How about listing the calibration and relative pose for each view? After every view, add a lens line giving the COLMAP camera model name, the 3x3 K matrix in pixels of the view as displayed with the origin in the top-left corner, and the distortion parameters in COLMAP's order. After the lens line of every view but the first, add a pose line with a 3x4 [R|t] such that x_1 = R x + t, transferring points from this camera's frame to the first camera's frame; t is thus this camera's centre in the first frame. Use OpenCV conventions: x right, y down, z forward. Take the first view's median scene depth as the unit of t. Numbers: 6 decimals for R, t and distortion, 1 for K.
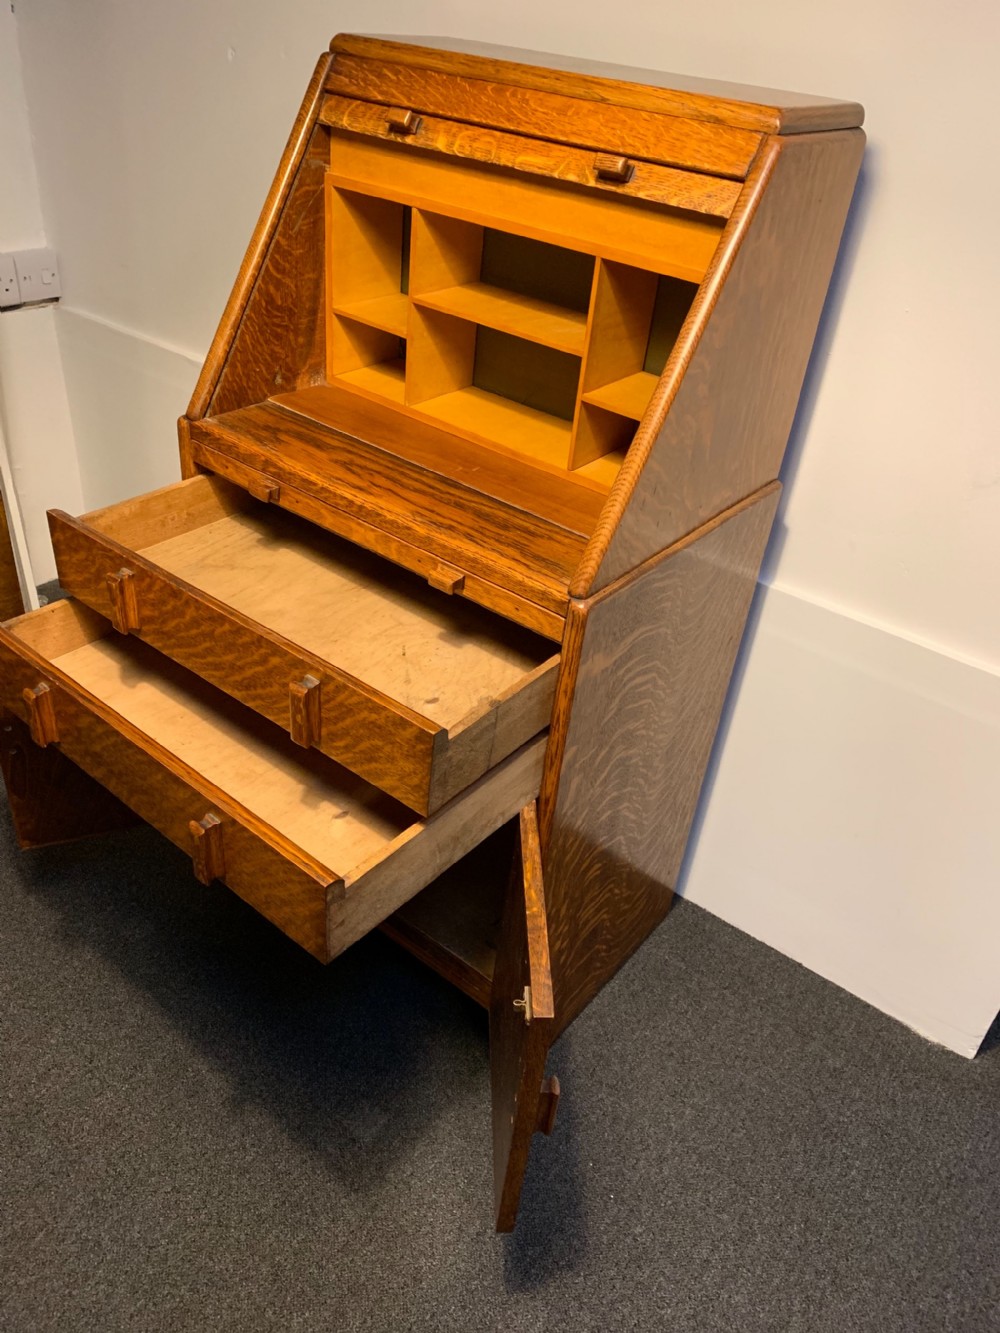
lens RADIAL K [[1007.6, 0, 507.2], [0, 1007.6, 666.7], [0, 0, 1]] dist [0.042472, -0.041633]
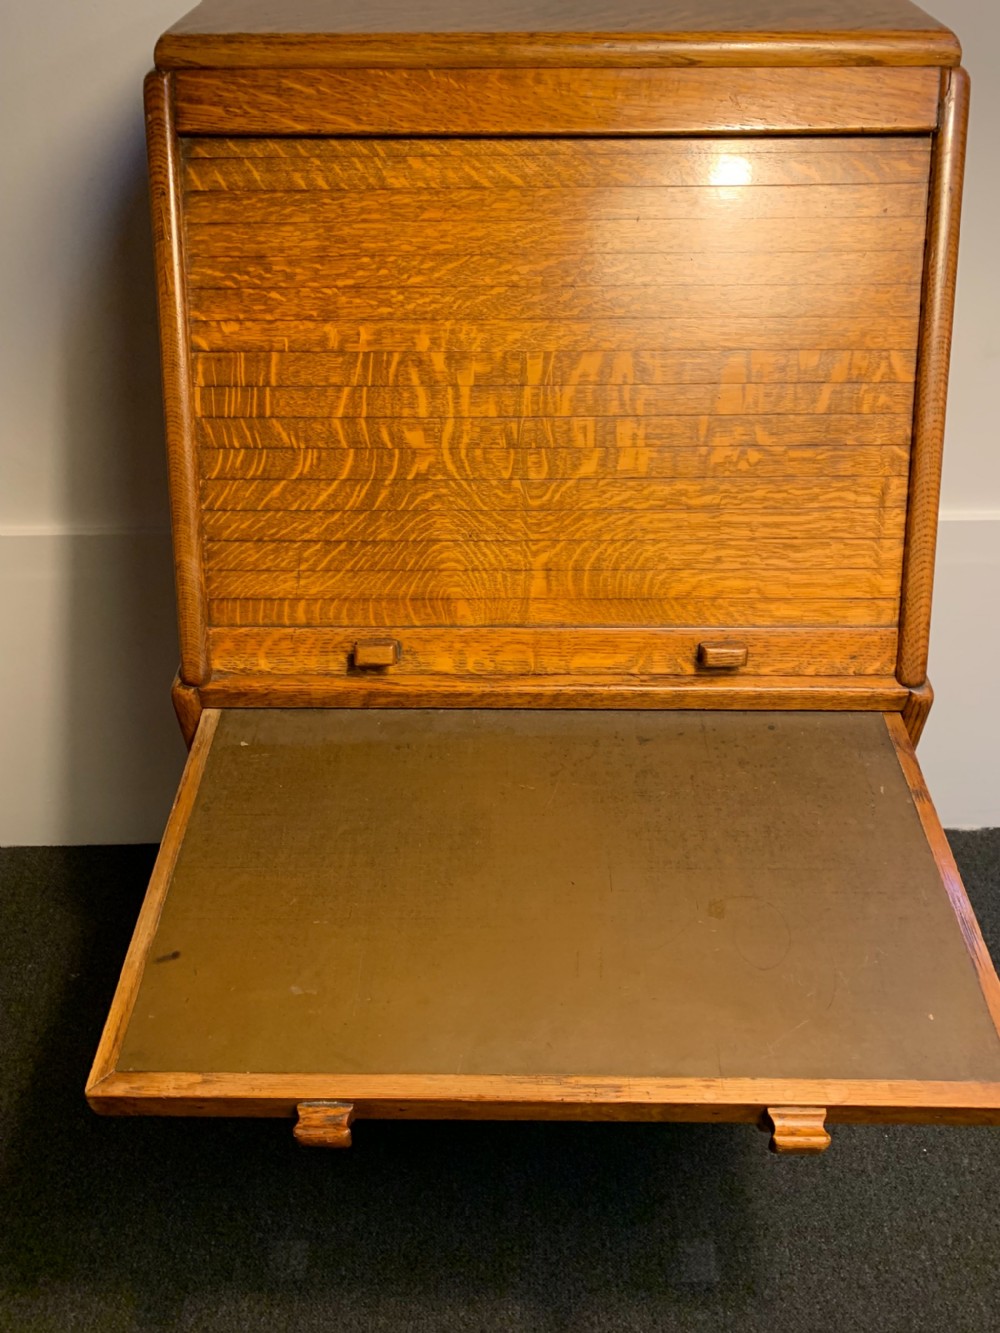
lens RADIAL K [[1007.6, 0, 505.1], [0, 1007.6, 662.8], [0, 0, 1]] dist [0.042472, -0.041633]
pose [[0.792629, -0.477563, 0.379041, -0.432823], [0.410612, 0.877674, 0.247156, -0.368768], [-0.450707, -0.040264, 0.891763, 0.351868]]
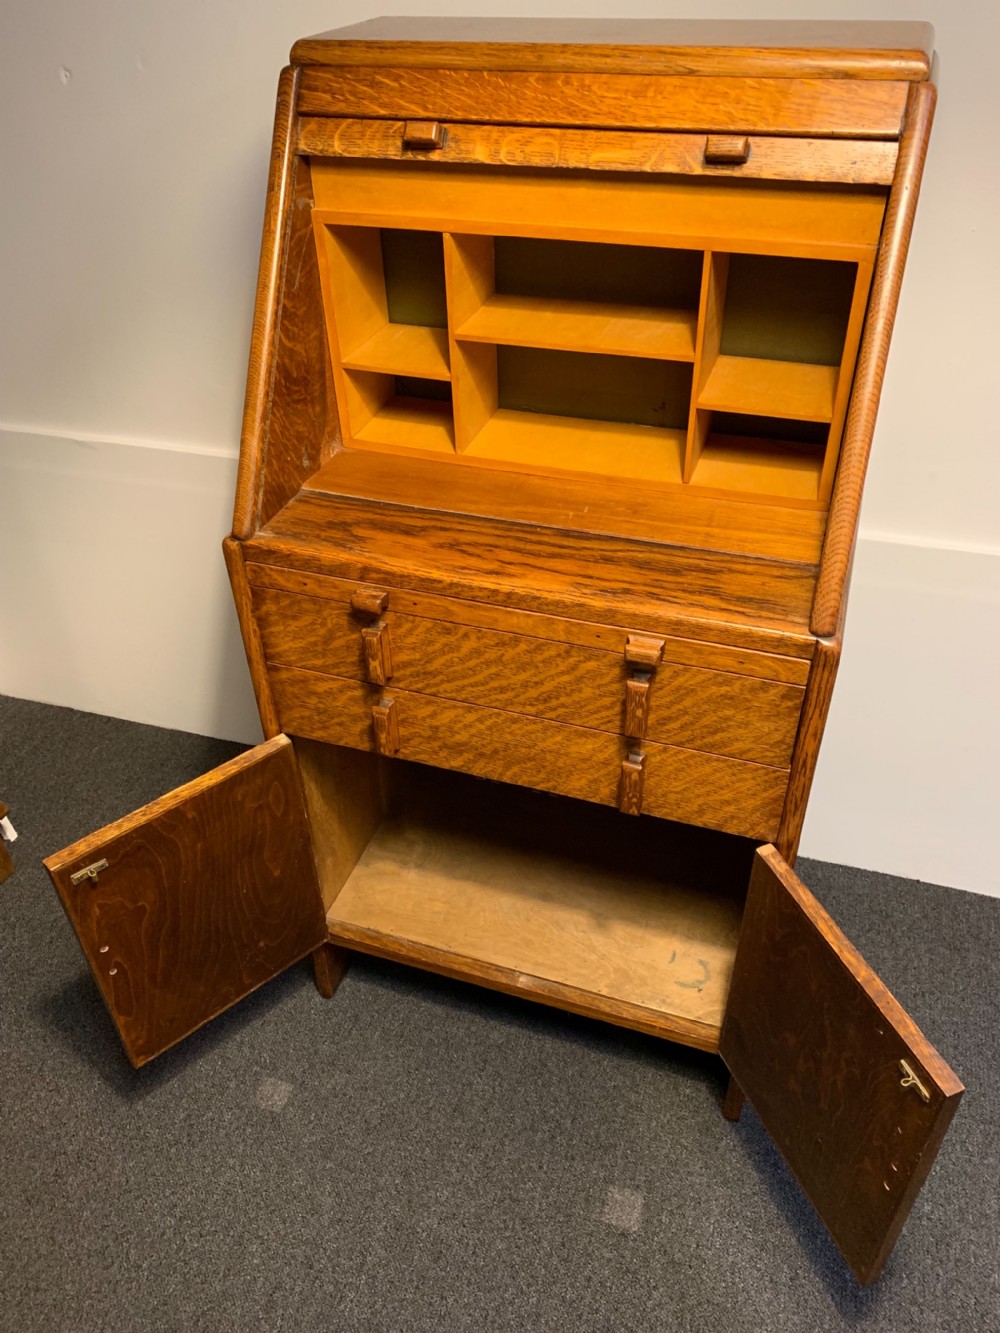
lens RADIAL K [[1007.6, 0, 507.7], [0, 1007.6, 663.0], [0, 0, 1]] dist [0.042472, -0.041633]
pose [[0.938447, -0.291596, 0.185171, -0.316720], [0.278124, 0.955779, 0.095570, -0.180725], [-0.204850, -0.038187, 0.978048, 0.149466]]
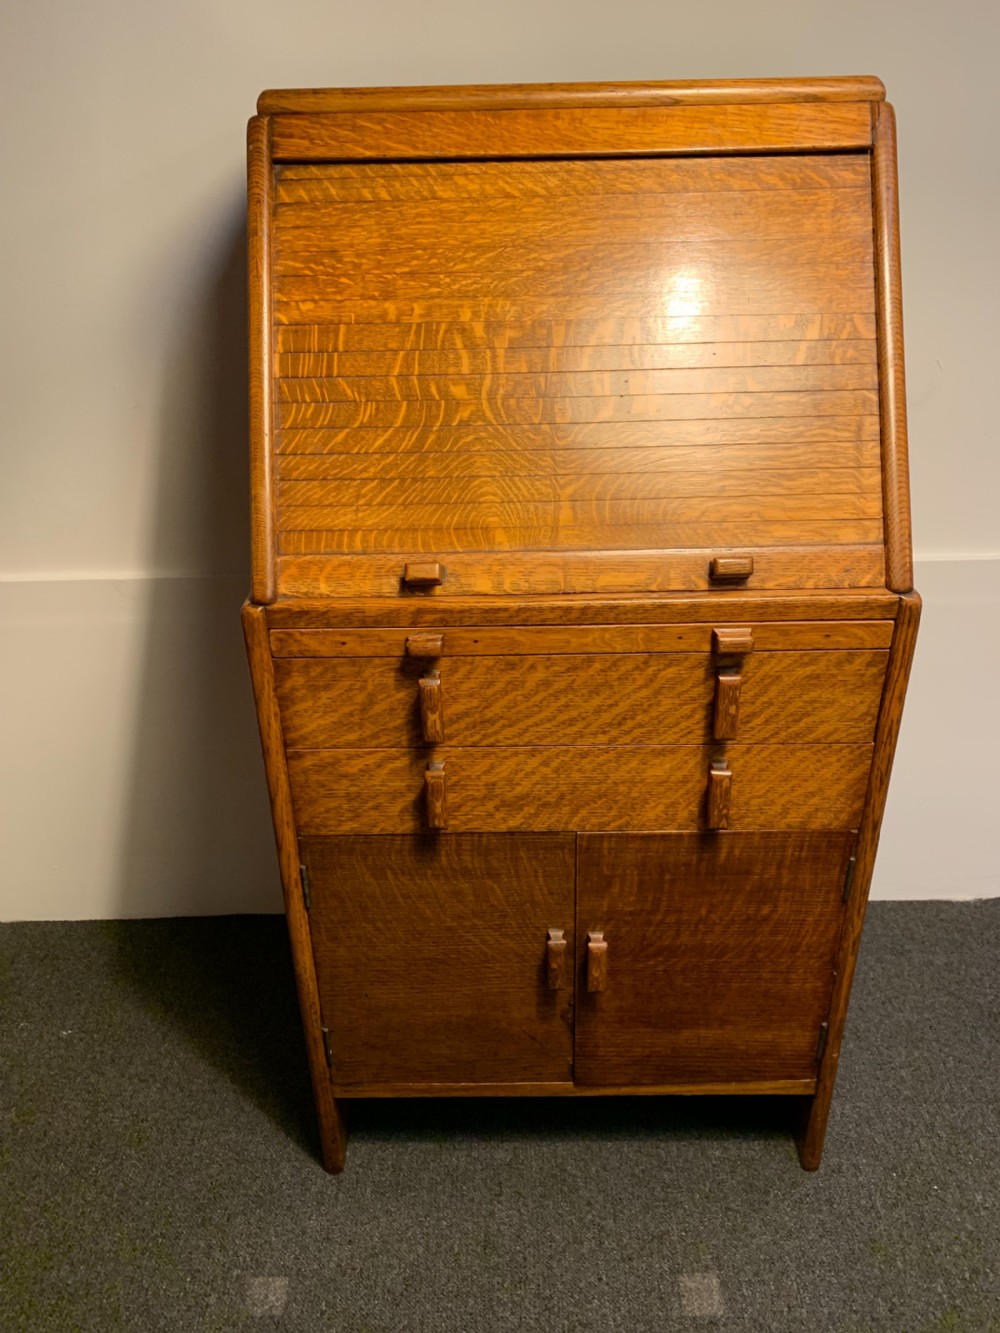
lens RADIAL K [[1007.6, 0, 509.9], [0, 1007.6, 670.5], [0, 0, 1]] dist [0.042472, -0.041633]
pose [[0.785819, -0.387717, 0.481834, -0.596356], [0.424301, 0.904802, 0.036078, -0.164622], [-0.449952, 0.176092, 0.875520, 0.307139]]
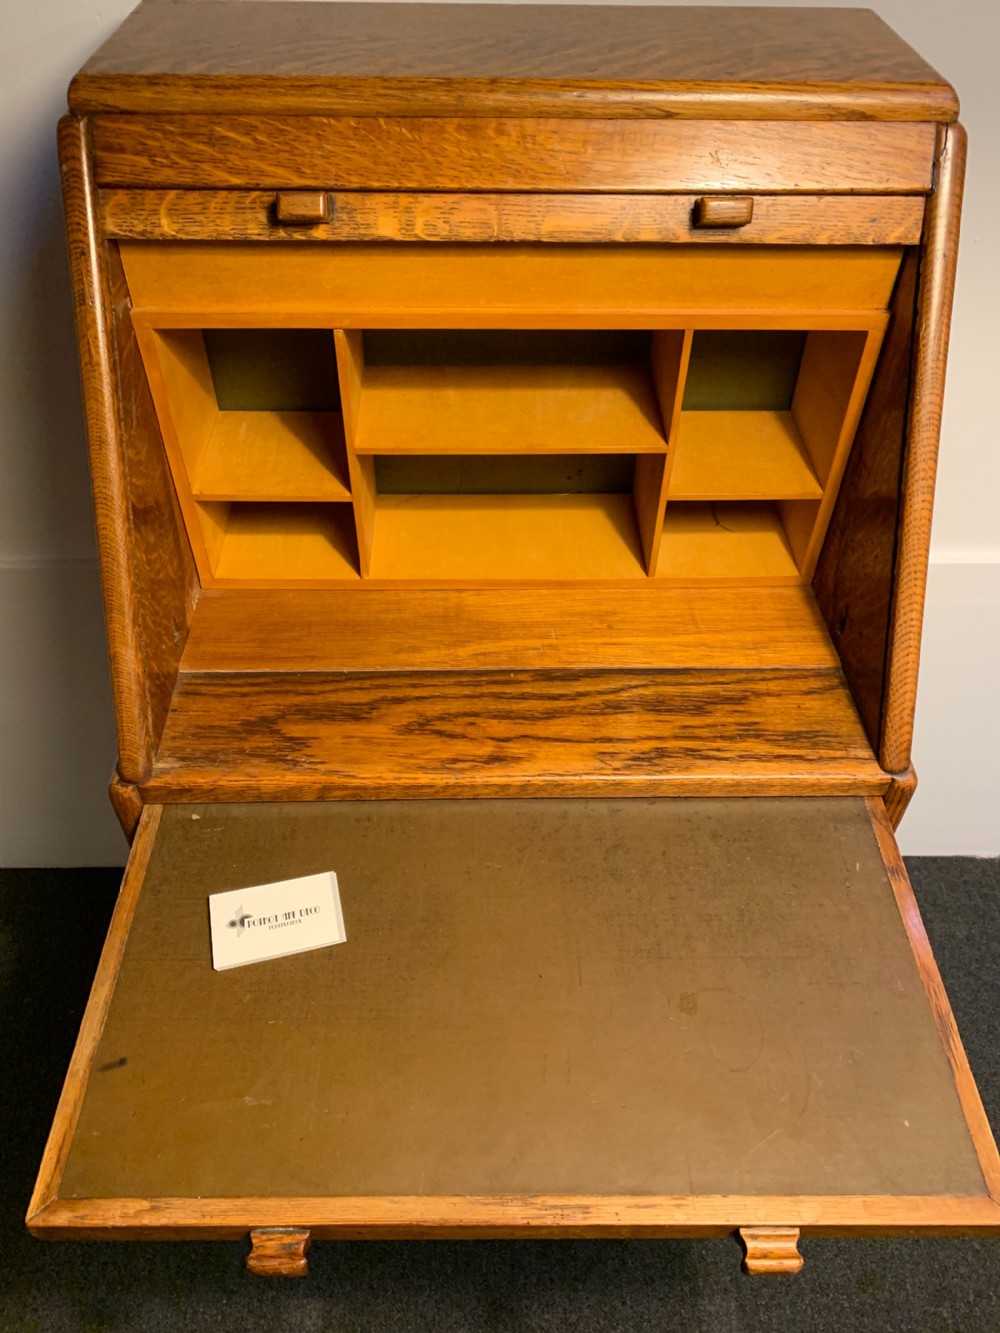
lens RADIAL K [[1007.6, 0, 505.3], [0, 1007.6, 662.5], [0, 0, 1]] dist [0.042472, -0.041633]
pose [[0.770509, -0.505044, 0.388904, -0.374075], [0.407004, 0.859353, 0.309614, -0.442488], [-0.490575, -0.080275, 0.867694, 0.400195]]
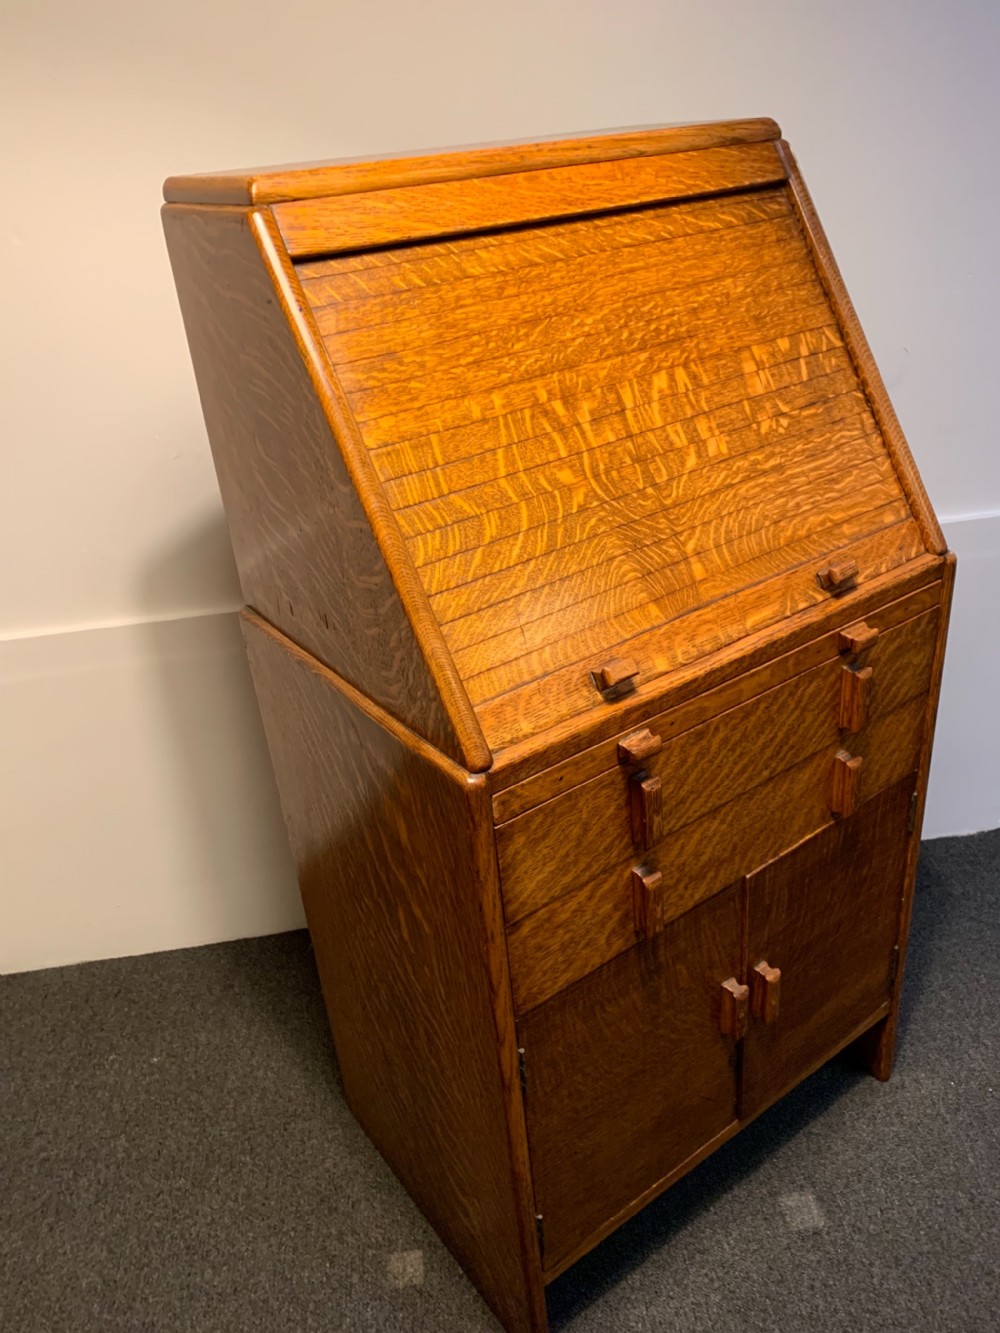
lens RADIAL K [[1007.6, 0, 505.0], [0, 1007.6, 661.2], [0, 0, 1]] dist [0.042472, -0.041633]
pose [[0.275173, -0.556571, 0.783906, -0.824306], [0.630982, 0.719747, 0.289526, -0.505350], [-0.725356, 0.414961, 0.549241, 0.683261]]
